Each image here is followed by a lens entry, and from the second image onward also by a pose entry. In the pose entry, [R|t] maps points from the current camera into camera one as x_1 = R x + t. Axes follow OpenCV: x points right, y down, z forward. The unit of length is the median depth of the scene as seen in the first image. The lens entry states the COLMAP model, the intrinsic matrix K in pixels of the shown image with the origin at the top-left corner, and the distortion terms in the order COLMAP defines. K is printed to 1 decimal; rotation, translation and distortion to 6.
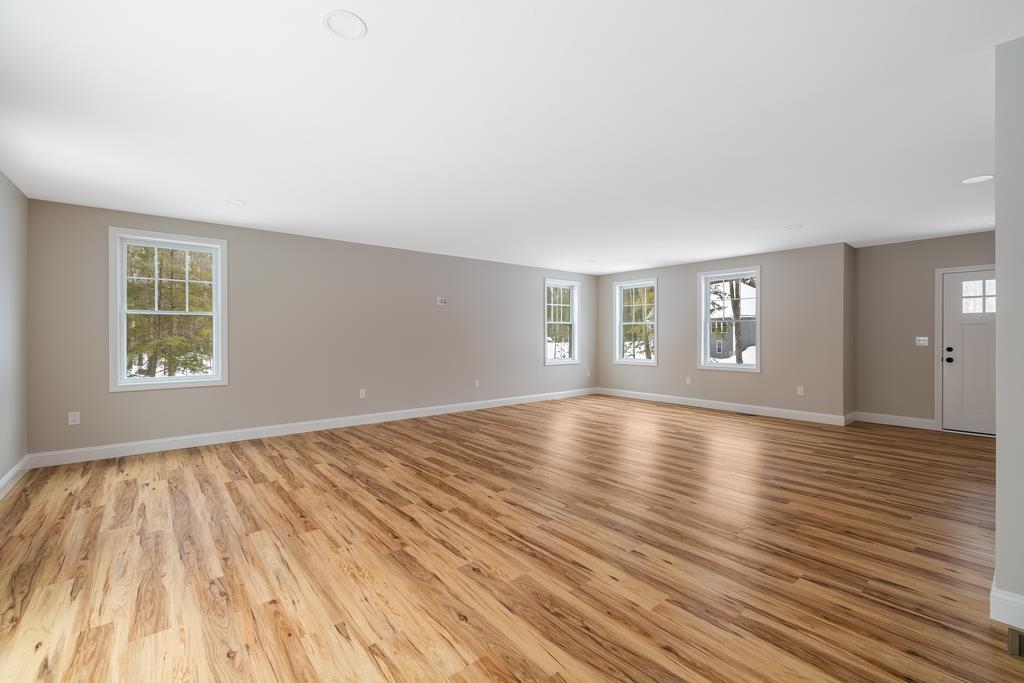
lens RADIAL K [[430.3, 0, 506.4], [0, 430.3, 336.5], [0, 0, 1]] dist [-0.004900, -0.000656]
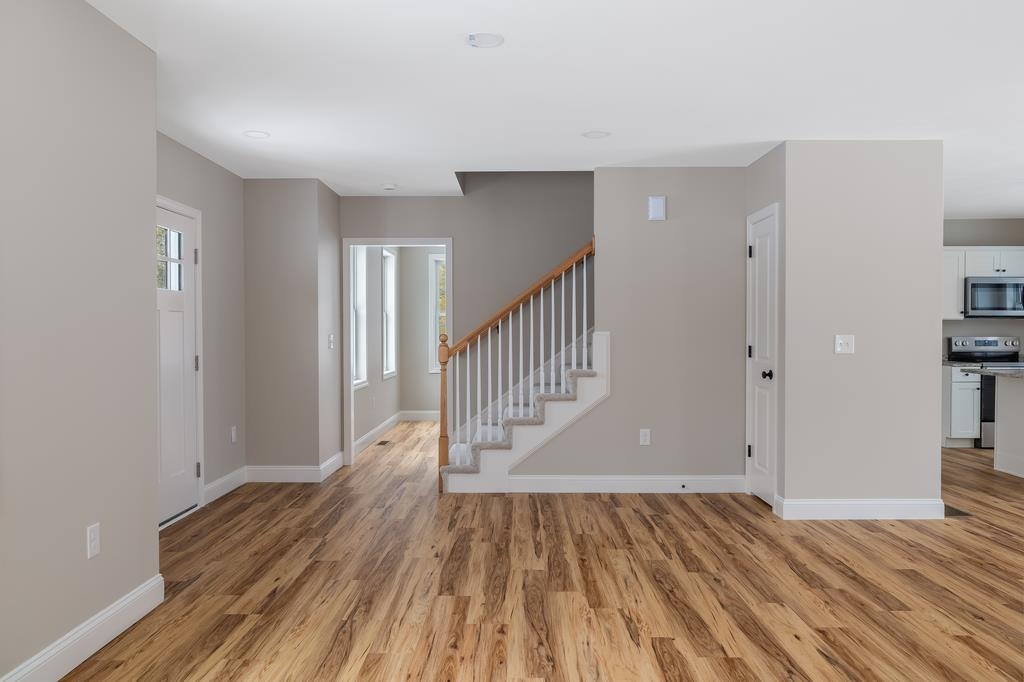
lens RADIAL K [[739.9, 0, 507.3], [0, 739.9, 340.5], [0, 0, 1]] dist [-0.008232, 0.007285]
pose [[-0.770865, -0.001327, 0.636997, 0.275227], [0.004108, 0.999967, 0.007055, 0.003822], [-0.636985, 0.008055, -0.770834, 1.635616]]
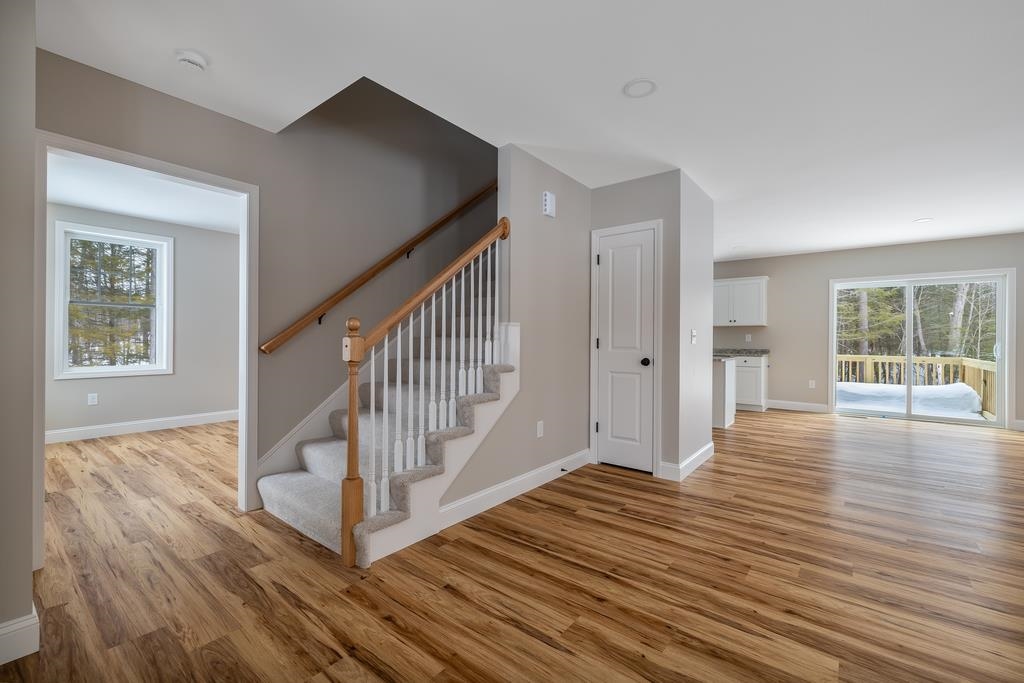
lens RADIAL K [[430.3, 0, 508.4], [0, 430.3, 341.8], [0, 0, 1]] dist [-0.004900, -0.000656]
pose [[-0.979115, 0.000244, -0.203307, 1.091013], [-0.000634, 0.999991, 0.004256, 0.025753], [0.203306, 0.004296, -0.979106, 1.229271]]
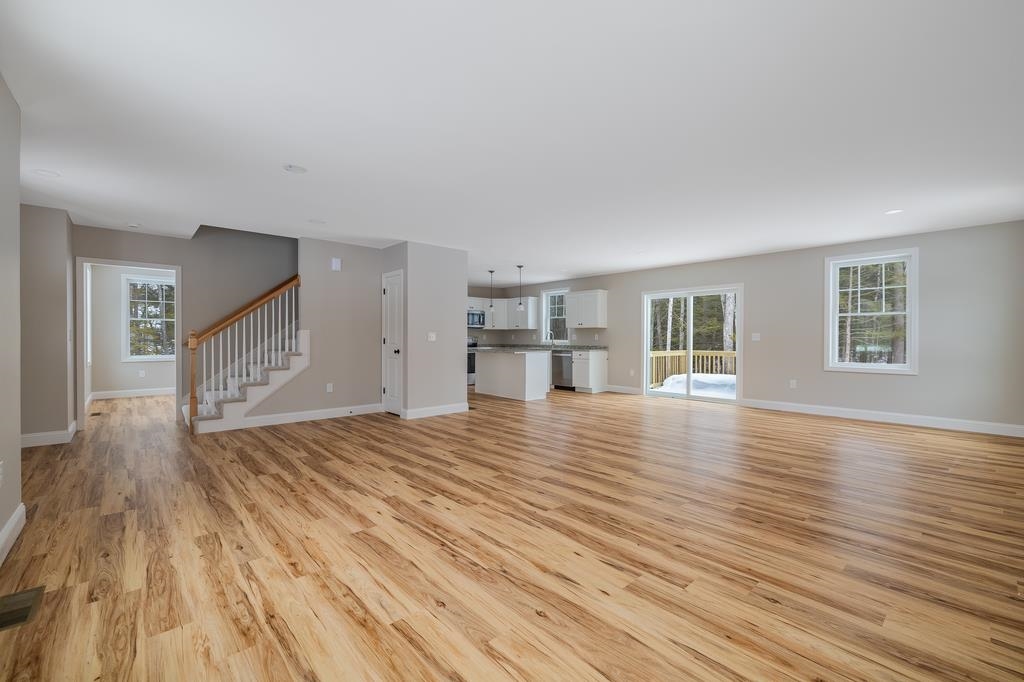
lens RADIAL K [[430.3, 0, 513.1], [0, 430.3, 338.7], [0, 0, 1]] dist [-0.004900, -0.000656]
pose [[-0.998263, 0.002286, -0.058863, 0.401268], [0.002374, 0.999996, -0.001435, 0.027524], [0.058859, -0.001572, -0.998265, 1.889440]]
